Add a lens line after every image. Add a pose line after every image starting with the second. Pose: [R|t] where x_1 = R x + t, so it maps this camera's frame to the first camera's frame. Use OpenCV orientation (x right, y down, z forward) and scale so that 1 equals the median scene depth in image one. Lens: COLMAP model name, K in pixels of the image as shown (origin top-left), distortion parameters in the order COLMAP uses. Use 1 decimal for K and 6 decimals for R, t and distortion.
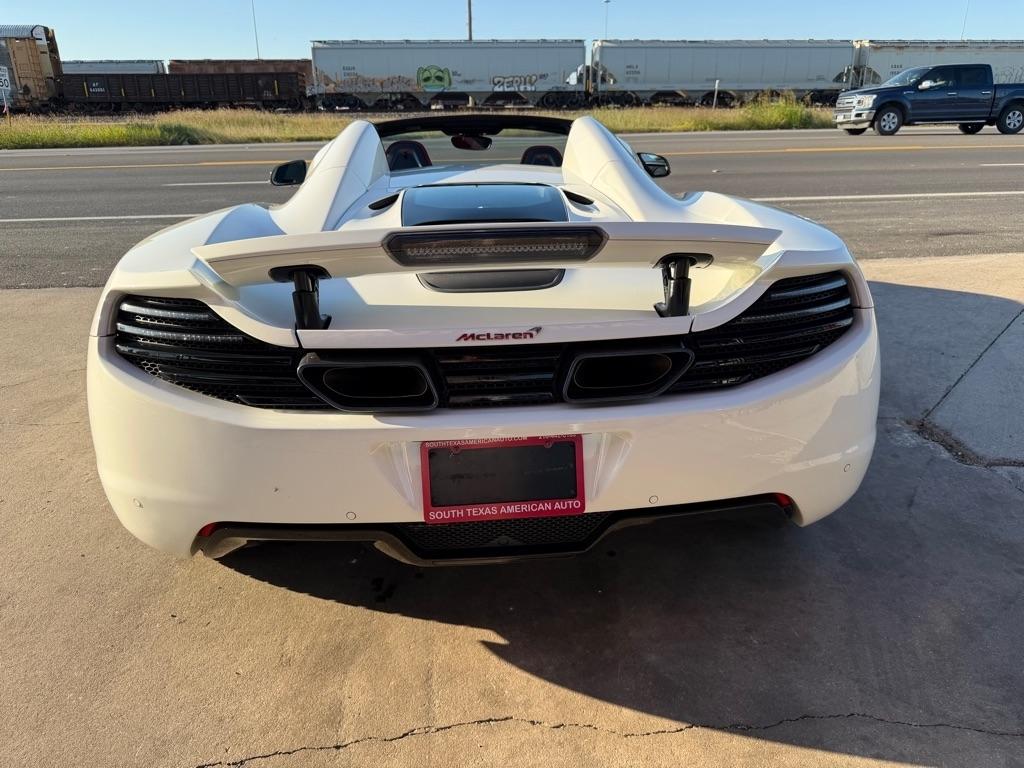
lens RADIAL K [[725.9, 0, 516.5], [0, 725.9, 380.0], [0, 0, 1]] dist [0.017259, -0.023230]
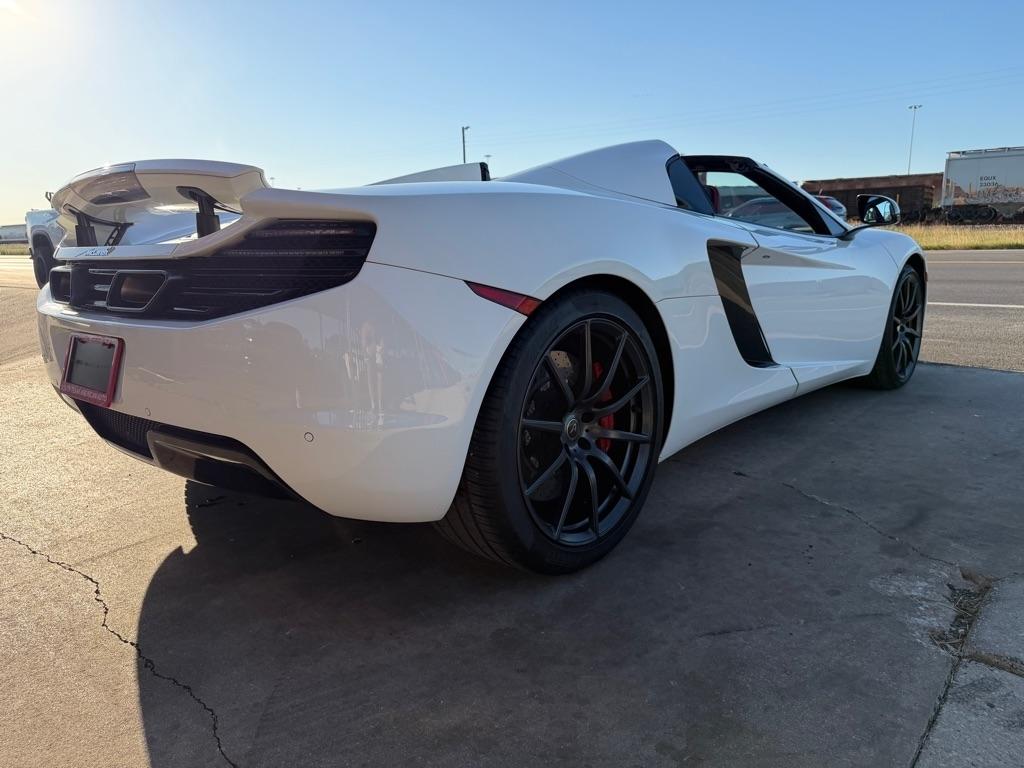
lens RADIAL K [[725.9, 0, 515.2], [0, 725.9, 378.1], [0, 0, 1]] dist [0.017259, -0.023230]
pose [[0.699354, 0.136424, -0.701636, 1.019191], [-0.240606, 0.969263, -0.051362, 0.030871], [0.673062, 0.204738, 0.710682, 0.446942]]
